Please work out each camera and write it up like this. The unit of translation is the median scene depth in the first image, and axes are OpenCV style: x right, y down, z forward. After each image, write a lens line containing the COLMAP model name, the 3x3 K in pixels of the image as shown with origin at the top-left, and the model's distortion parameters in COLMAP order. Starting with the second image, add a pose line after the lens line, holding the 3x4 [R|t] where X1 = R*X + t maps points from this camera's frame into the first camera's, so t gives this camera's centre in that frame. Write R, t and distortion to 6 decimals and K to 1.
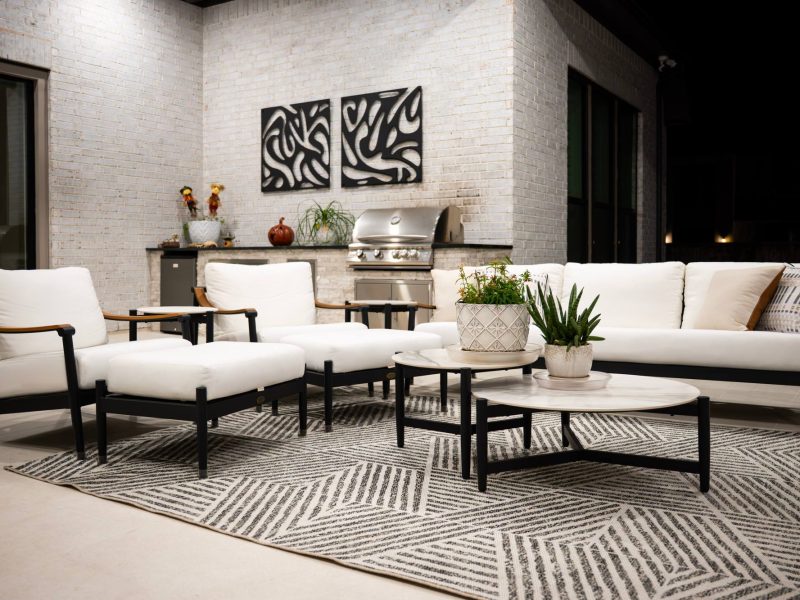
lens RADIAL K [[756.0, 0, 374.2], [0, 756.0, 274.9], [0, 0, 1]] dist [-0.088579, 0.163141]
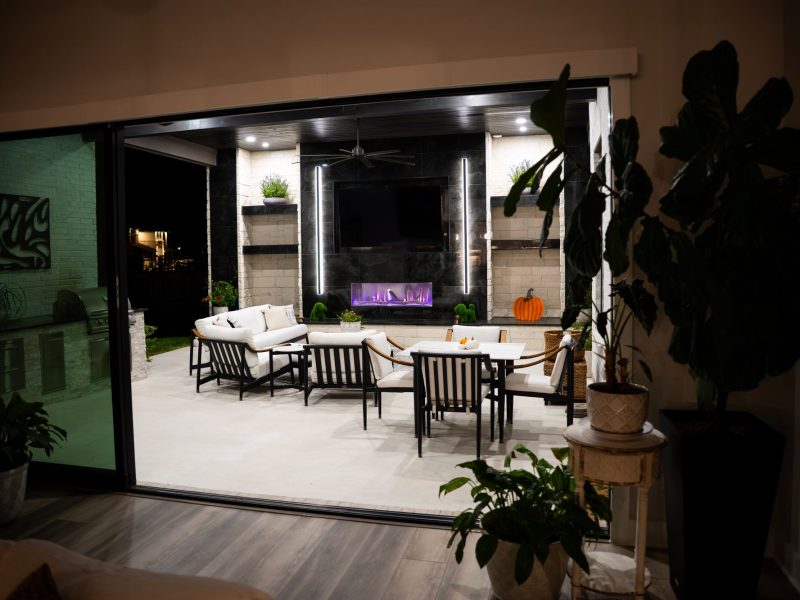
lens RADIAL K [[619.5, 0, 387.6], [0, 619.5, 277.8], [0, 0, 1]] dist [-0.132898, 0.083188]
pose [[-0.320439, -0.033999, 0.946659, -1.143392], [0.038040, 0.998088, 0.048722, -0.131628], [-0.946505, 0.051623, -0.318533, 0.744207]]
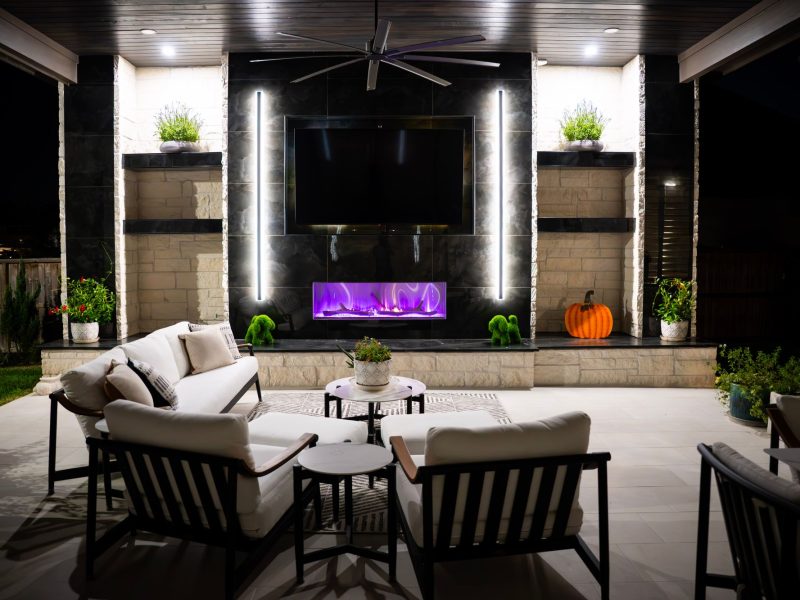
lens RADIAL K [[619.5, 0, 387.6], [0, 619.5, 277.8], [0, 0, 1]] dist [-0.132898, 0.083188]
pose [[-0.552359, -0.047055, 0.832277, -0.492110], [0.021286, 0.997284, 0.070511, -0.118576], [-0.833335, 0.056663, -0.549857, 0.767752]]
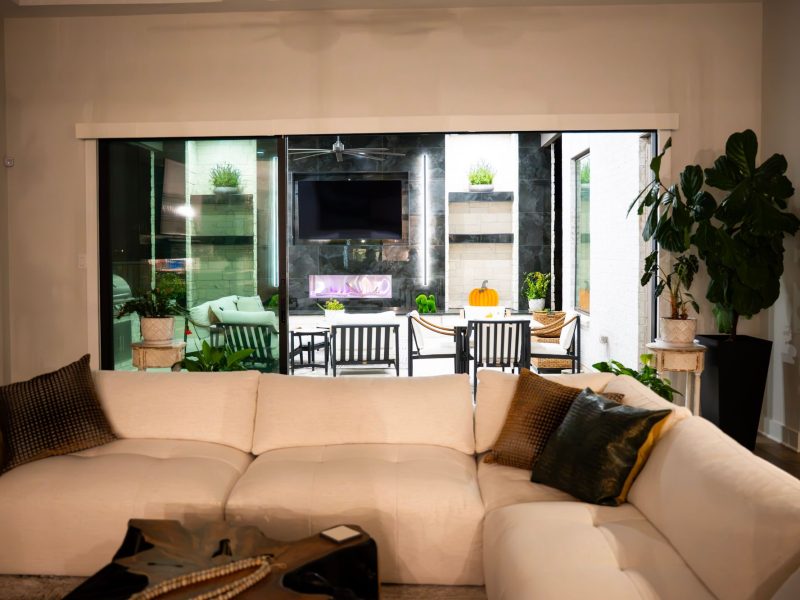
lens RADIAL K [[736.6, 0, 376.9], [0, 736.6, 273.6], [0, 0, 1]] dist [-0.034055, -0.002081]
pose [[-0.501780, -0.027713, 0.864551, -1.329585], [0.024805, 0.998615, 0.046407, -0.131579], [-0.864639, 0.044731, -0.500398, 1.122289]]
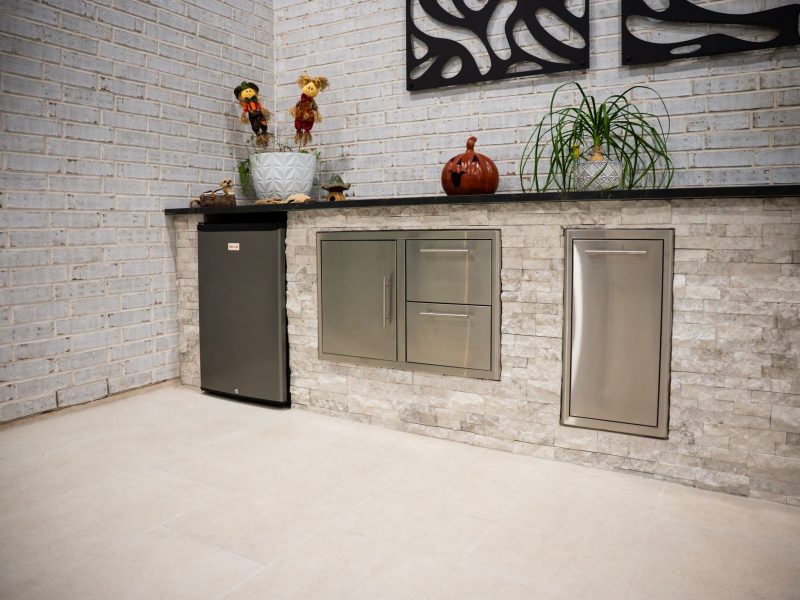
lens RADIAL K [[642.9, 0, 395.7], [0, 642.9, 280.4], [0, 0, 1]] dist [-0.145602, 0.102083]
pose [[0.998309, -0.011935, 0.056891, -0.205307], [0.008950, 0.998584, 0.052435, -0.012158], [-0.057436, -0.051838, 0.997002, 0.669703]]
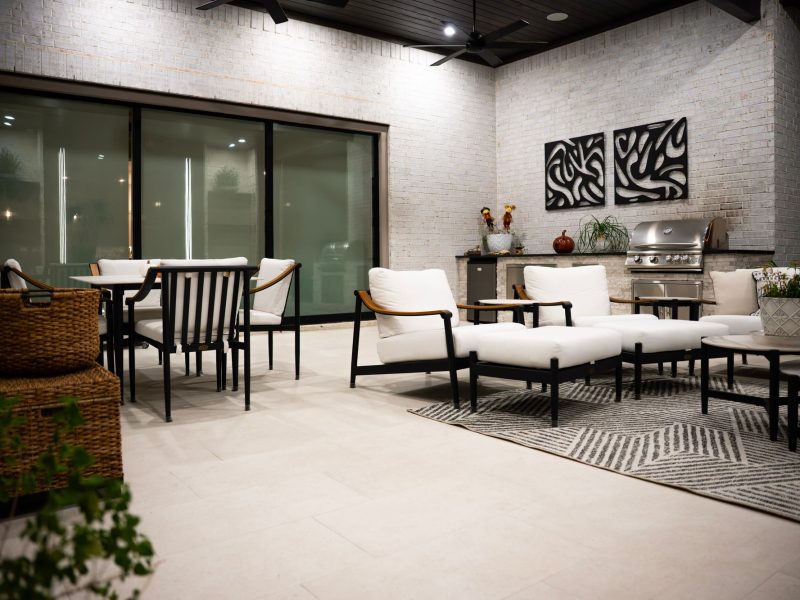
lens RADIAL K [[619.5, 0, 387.6], [0, 619.5, 277.8], [0, 0, 1]] dist [-0.132898, 0.083188]
pose [[0.938910, 0.001161, -0.344160, -0.052265], [-0.001480, 0.999999, -0.000664, 0.003133], [0.344158, 0.001133, 0.938911, -0.045344]]
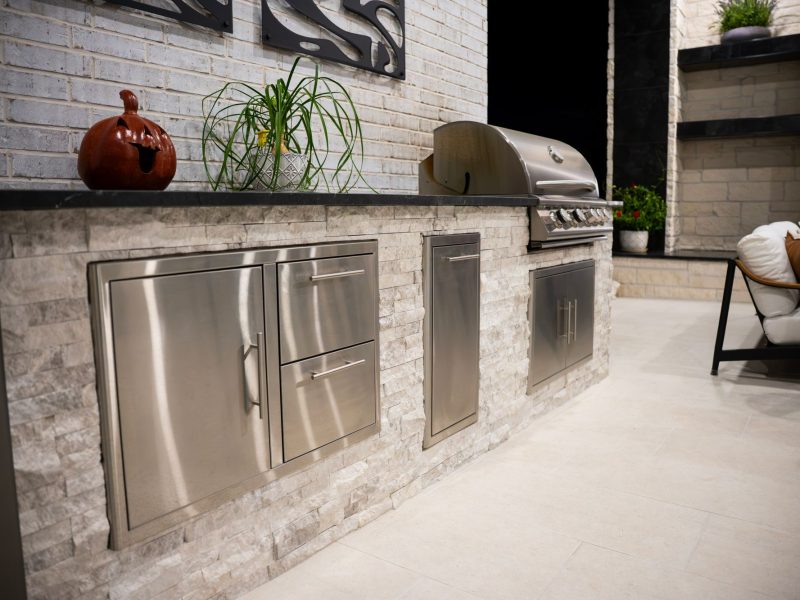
lens RADIAL K [[619.5, 0, 387.6], [0, 619.5, 277.8], [0, 0, 1]] dist [-0.132898, 0.083188]
pose [[0.056509, -0.109216, 0.992410, -0.369118], [0.029598, 0.993745, 0.107678, -0.030854], [-0.997963, 0.023289, 0.059389, 0.962218]]
